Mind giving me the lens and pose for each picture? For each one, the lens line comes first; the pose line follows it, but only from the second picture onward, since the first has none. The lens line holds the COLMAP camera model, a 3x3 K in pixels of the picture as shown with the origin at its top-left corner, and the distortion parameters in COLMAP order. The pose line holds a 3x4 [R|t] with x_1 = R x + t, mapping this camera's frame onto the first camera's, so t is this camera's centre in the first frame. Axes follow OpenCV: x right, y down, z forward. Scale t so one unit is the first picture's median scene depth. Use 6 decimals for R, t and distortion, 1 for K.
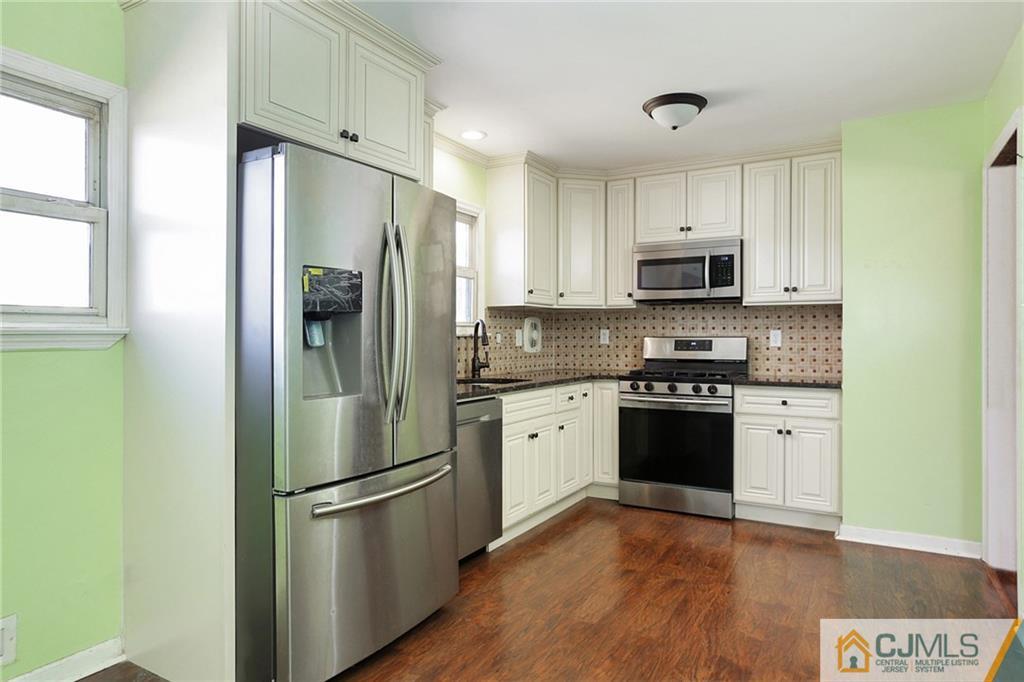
lens RADIAL K [[616.1, 0, 512.0], [0, 616.1, 341.0], [0, 0, 1]] dist [-0.015939, 0.002313]
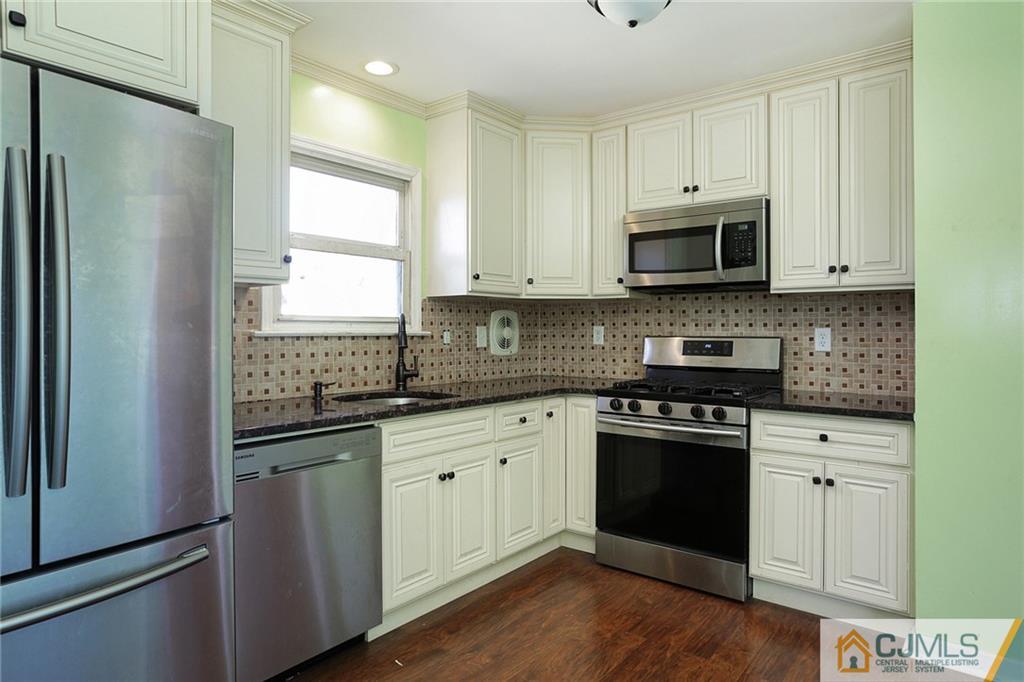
lens RADIAL K [[605.2, 0, 506.9], [0, 605.2, 330.8], [0, 0, 1]] dist [-0.050726, 0.039829]
pose [[0.988793, 0.002571, -0.149268, 0.175241], [-0.003278, 0.999985, -0.004493, -0.010386], [0.149254, 0.004932, 0.988787, 0.267215]]
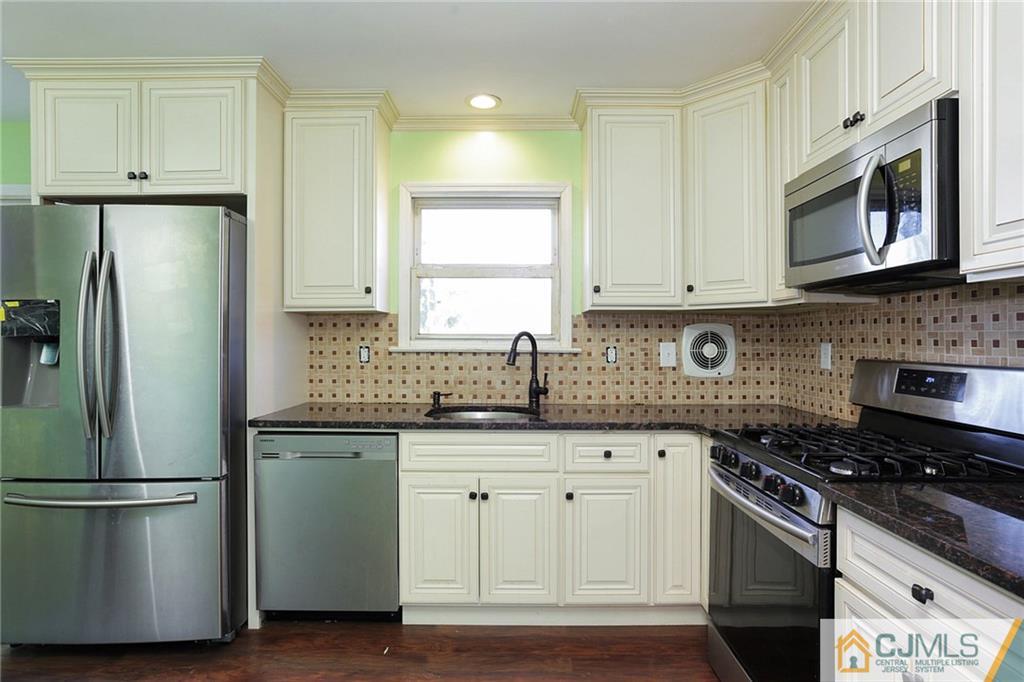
lens RADIAL K [[552.3, 0, 512.0], [0, 552.3, 341.0], [0, 0, 1]] dist [-0.063523, 0.043717]
pose [[0.497426, 0.005354, -0.867490, 0.505584], [-0.007850, 0.999968, 0.001671, -0.022082], [0.867471, 0.005978, 0.497452, 0.601758]]
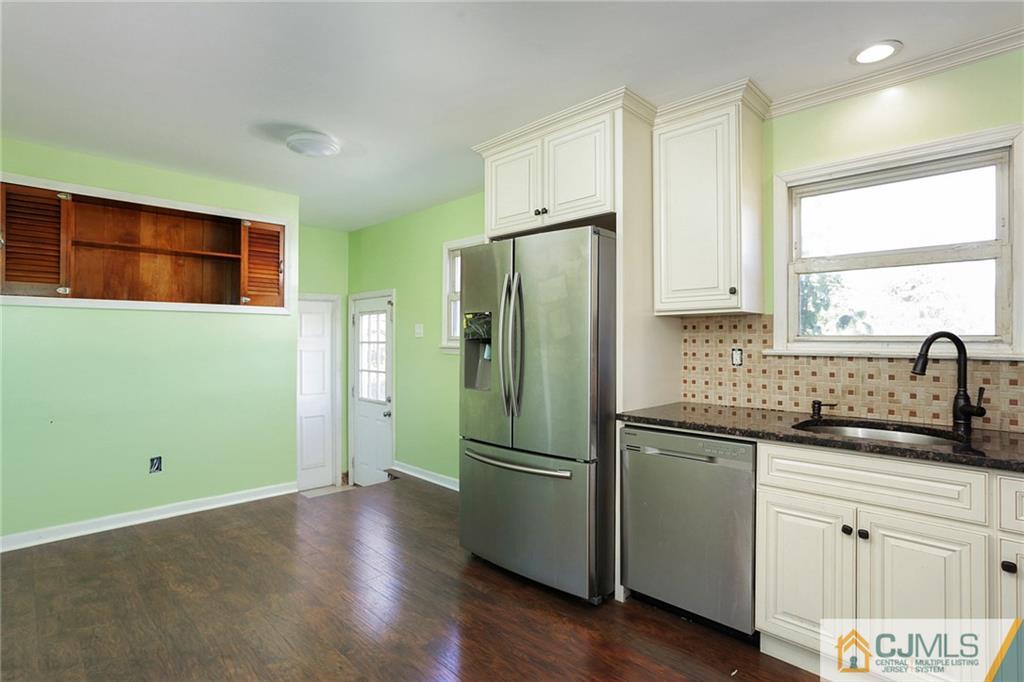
lens RADIAL K [[507.1, 0, 514.4], [0, 507.1, 339.0], [0, 0, 1]] dist [-0.054152, 0.025723]
pose [[-0.242560, -0.003256, -0.970131, 0.478261], [-0.009394, 0.999955, -0.001008, -0.021606], [0.970091, 0.008869, -0.242579, 0.668451]]
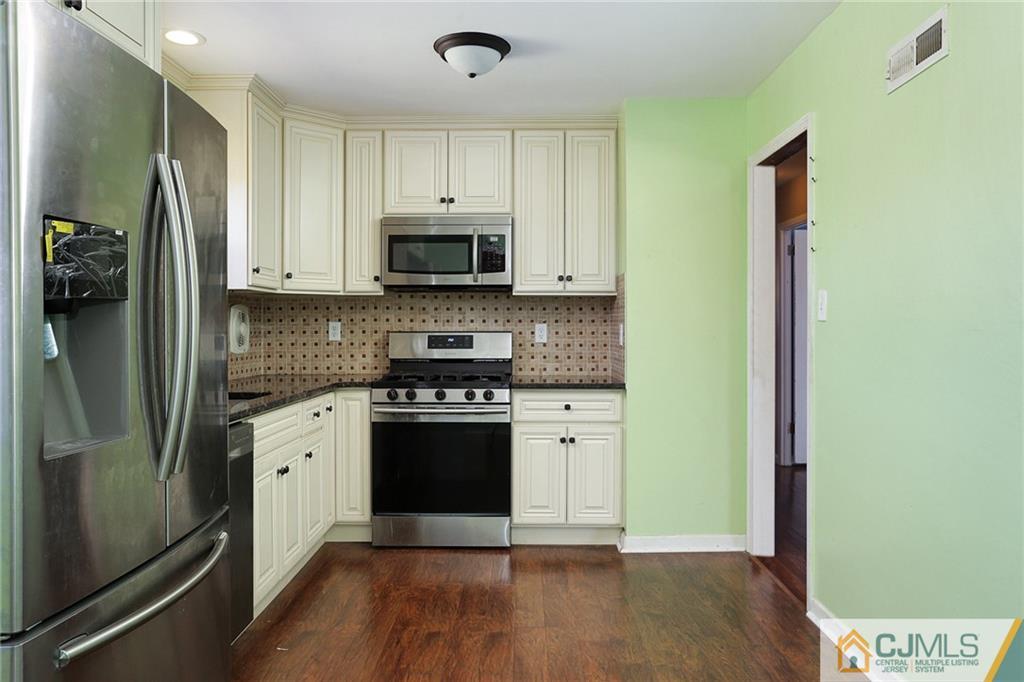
lens RADIAL K [[742.7, 0, 510.1], [0, 742.7, 333.3], [0, 0, 1]] dist [-0.042550, -0.000508]
pose [[0.872085, -0.003984, 0.489338, -0.131119], [0.002946, 0.999991, 0.002891, -0.007564], [-0.489346, -0.001080, 0.872089, 0.098006]]
